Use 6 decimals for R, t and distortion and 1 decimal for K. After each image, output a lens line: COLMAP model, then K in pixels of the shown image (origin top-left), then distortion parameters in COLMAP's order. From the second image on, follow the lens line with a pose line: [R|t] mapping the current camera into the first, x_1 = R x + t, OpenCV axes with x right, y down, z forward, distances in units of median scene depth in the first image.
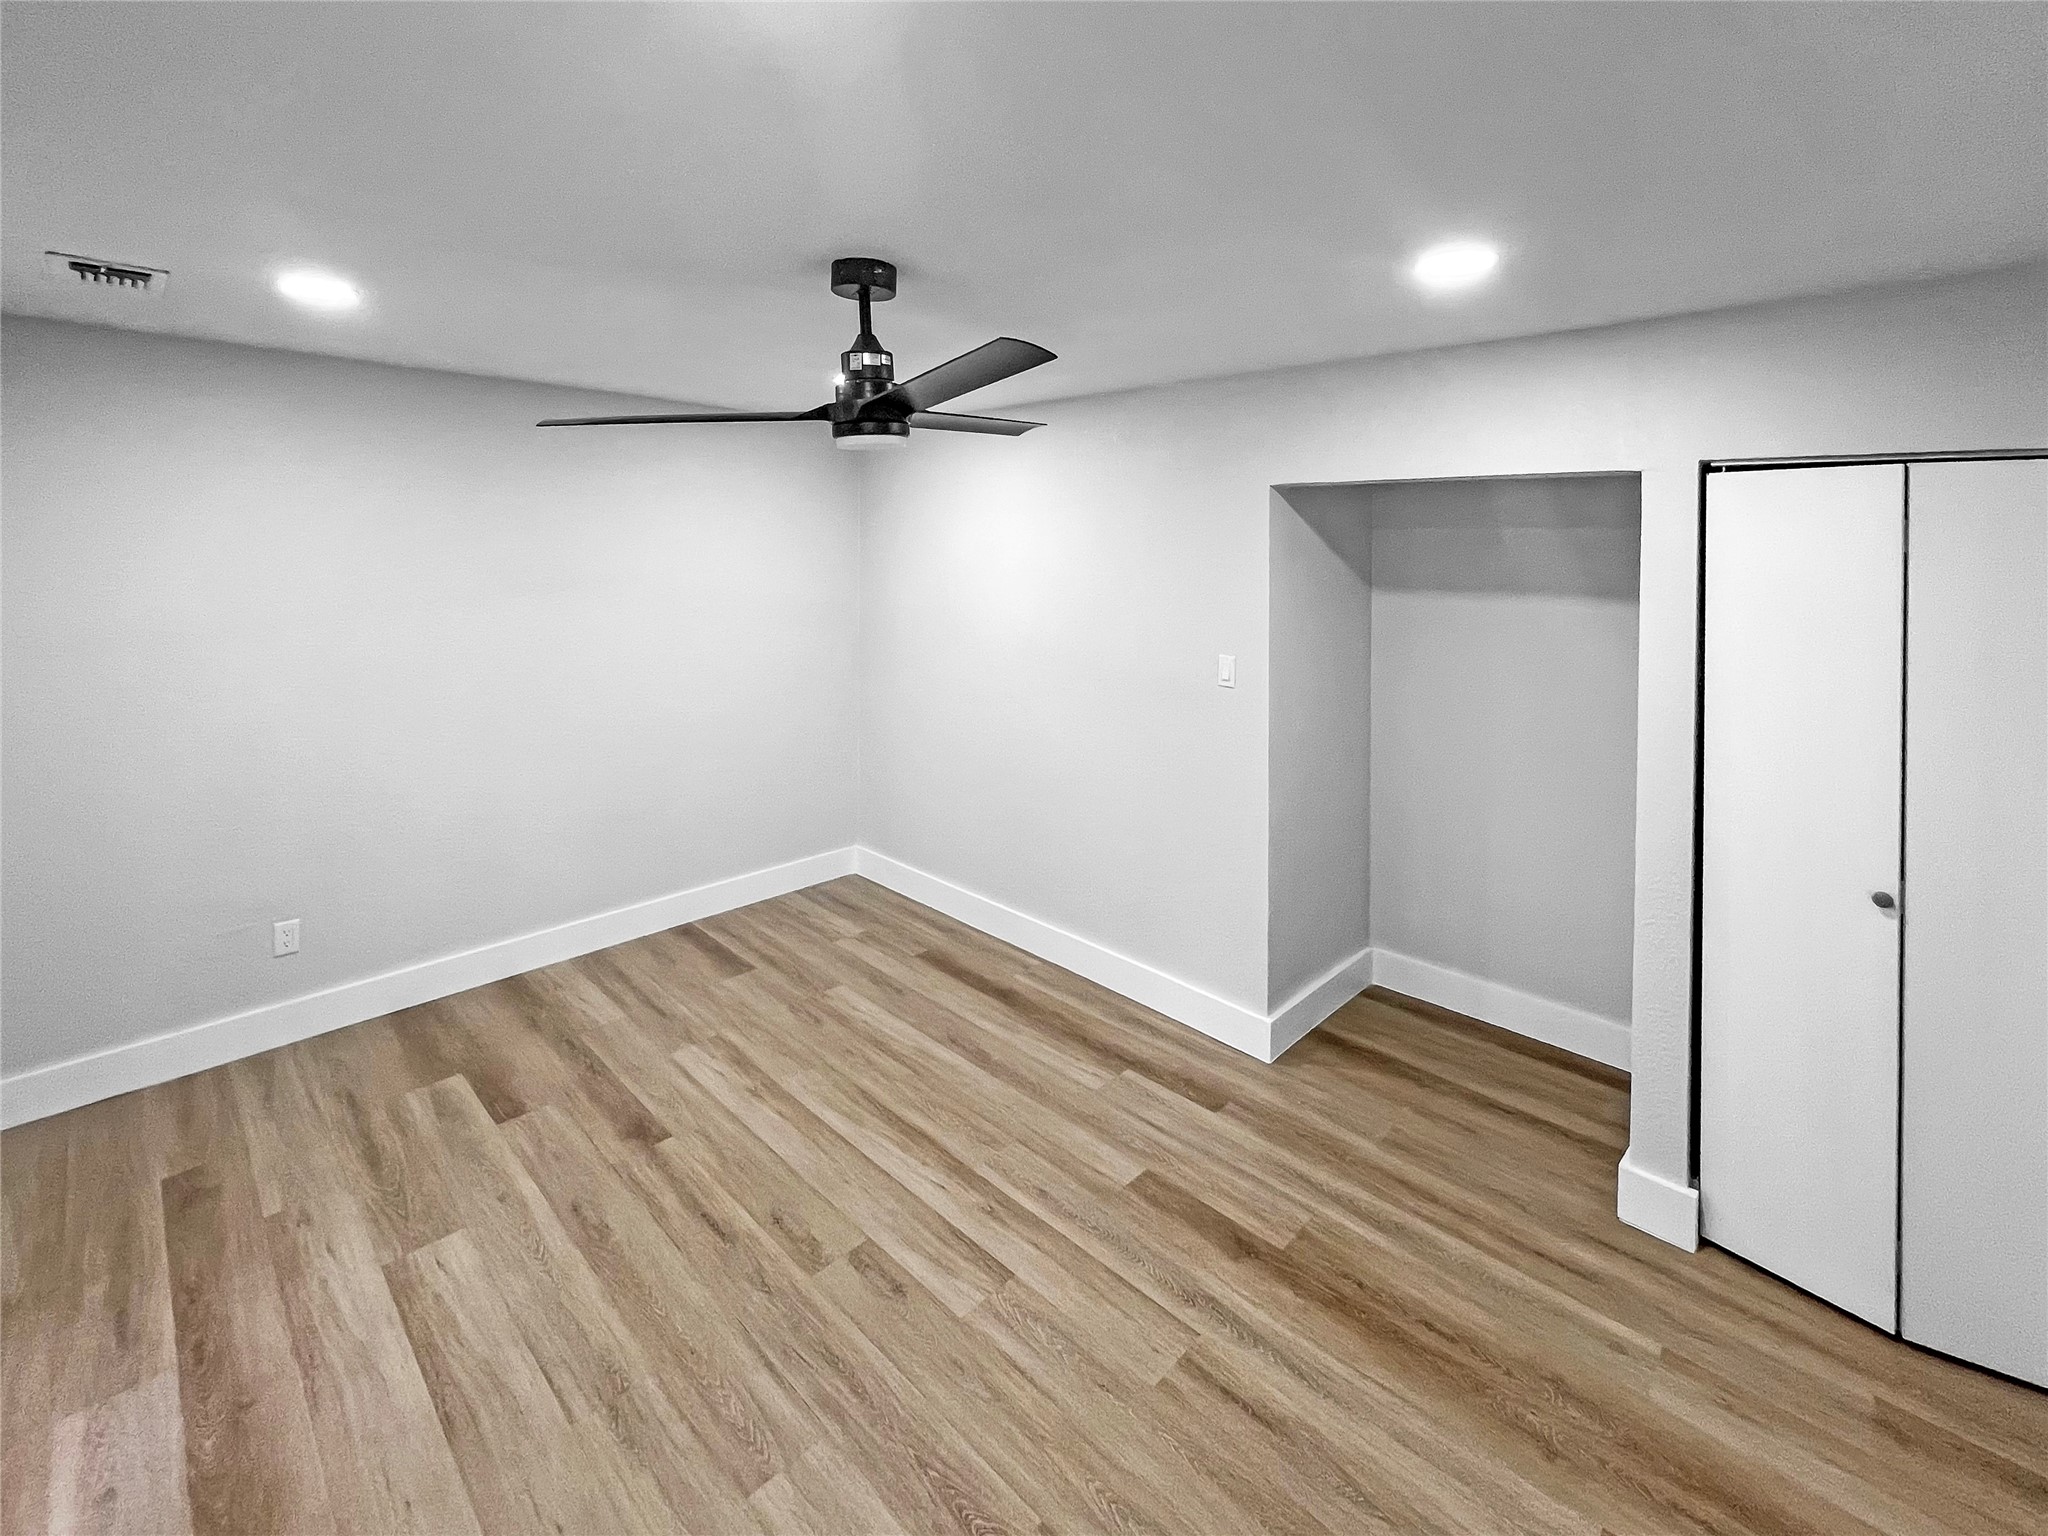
lens RADIAL K [[826.4, 0, 1025.6], [0, 826.4, 770.9], [0, 0, 1]] dist [0.001766, 0.000416]
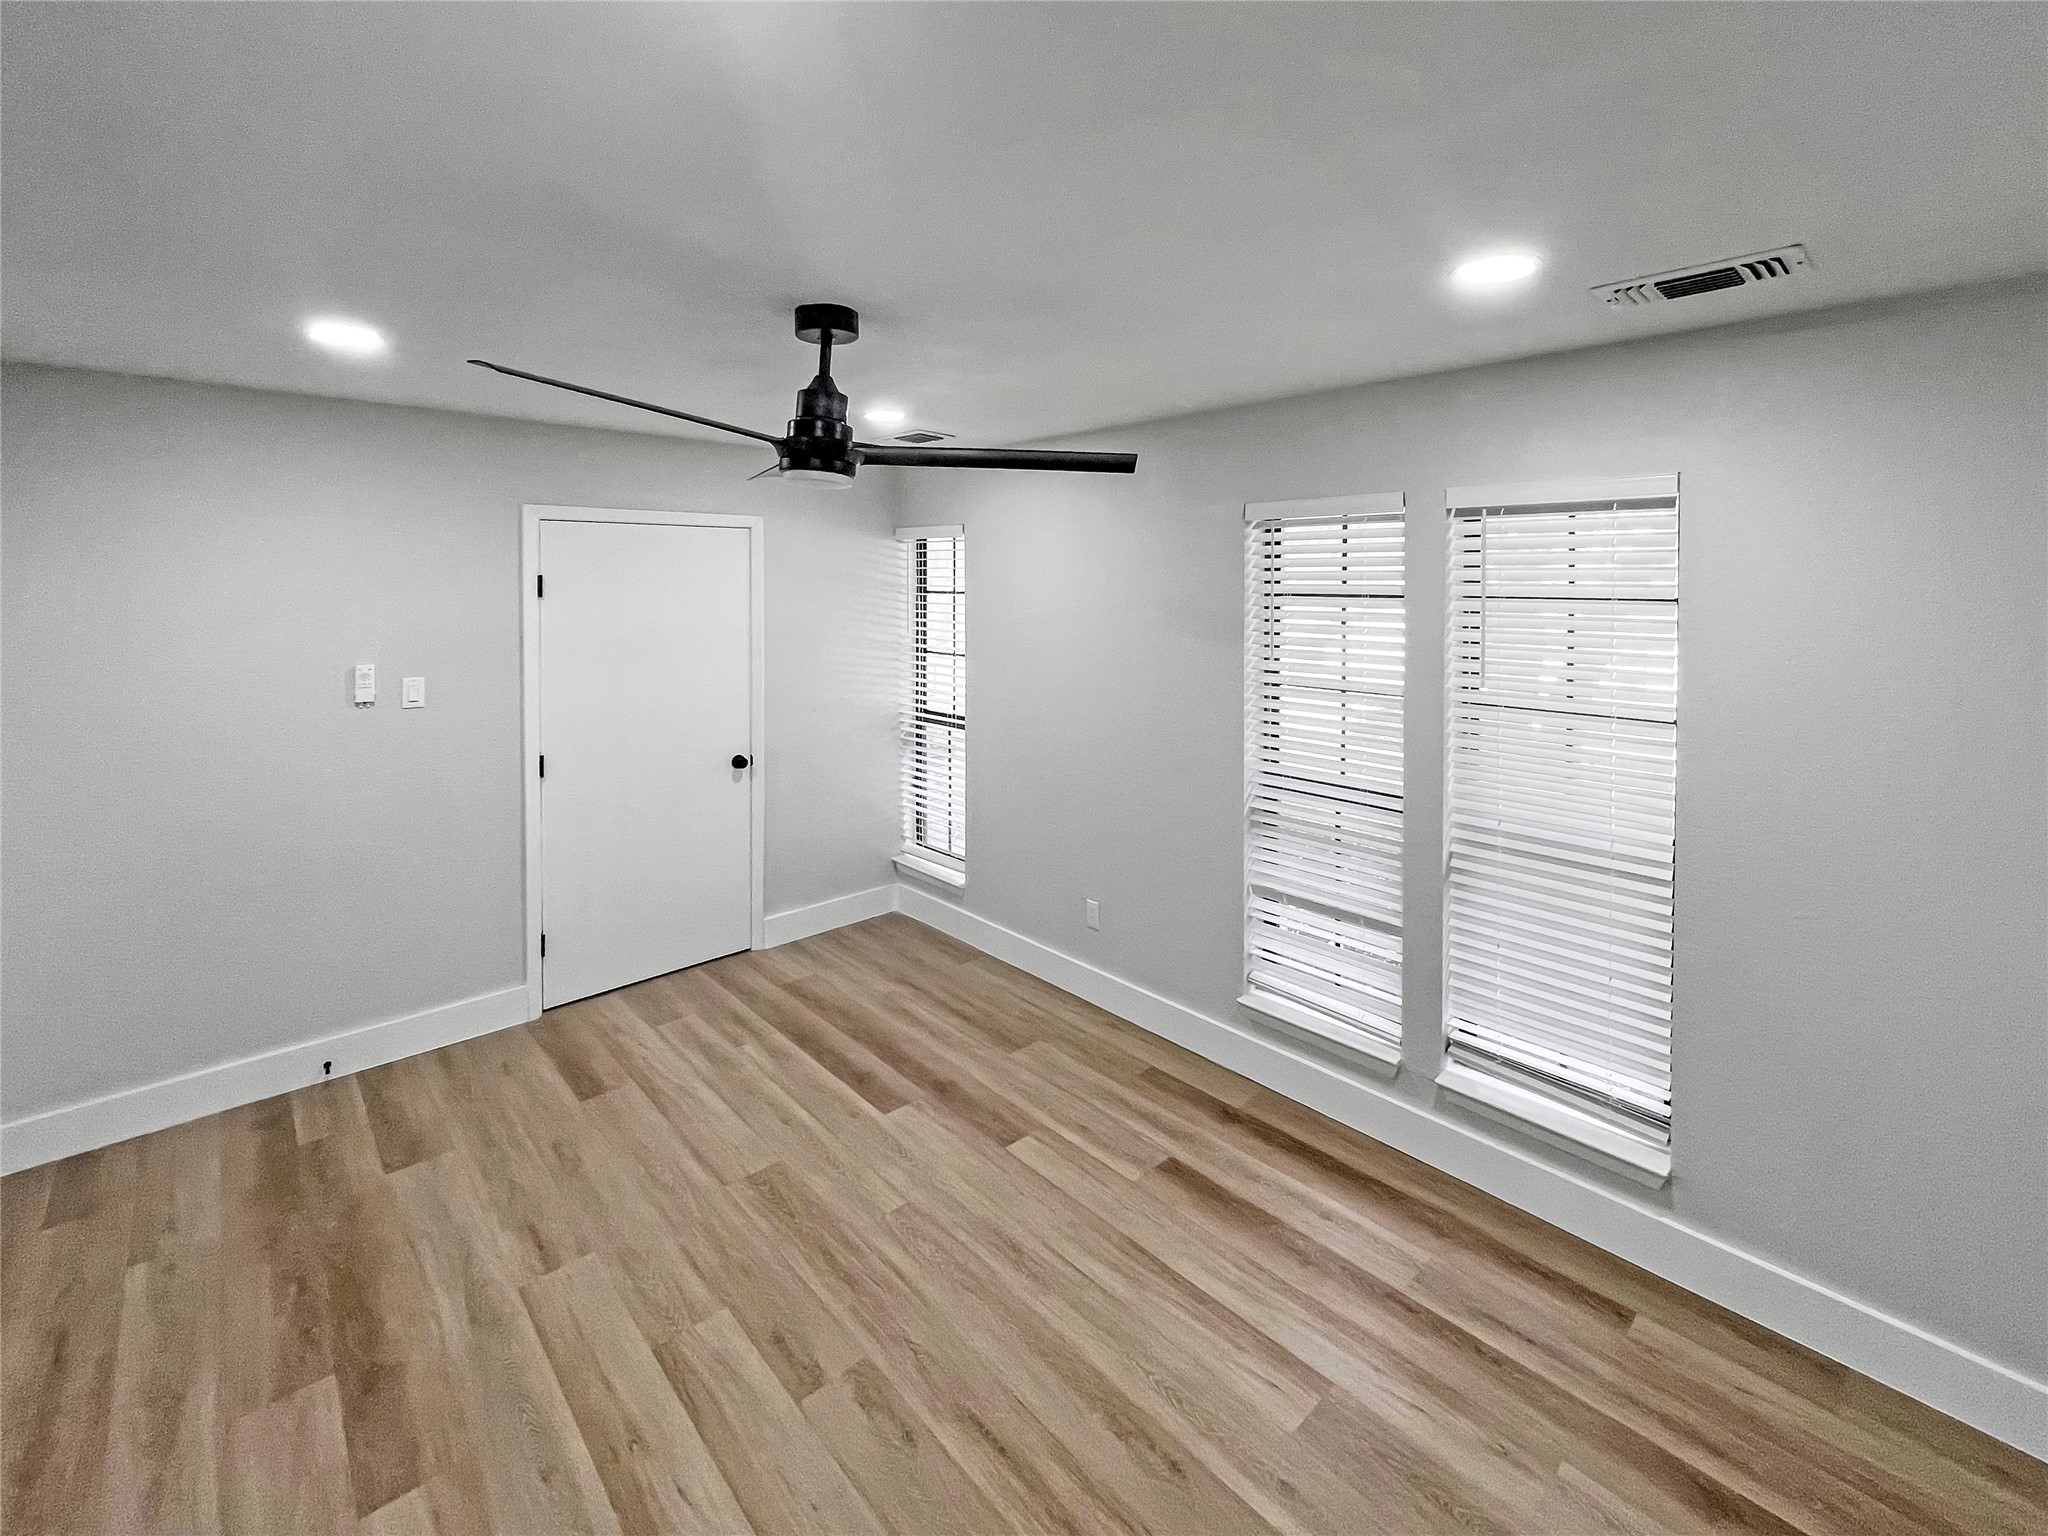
lens RADIAL K [[826.4, 0, 1027.5], [0, 826.4, 770.9], [0, 0, 1]] dist [0.001766, 0.000416]
pose [[-0.997903, -0.032359, 0.056064, -0.480233], [-0.001979, 0.880936, 0.473231, -0.424596], [-0.064703, 0.472128, -0.879152, 1.522452]]
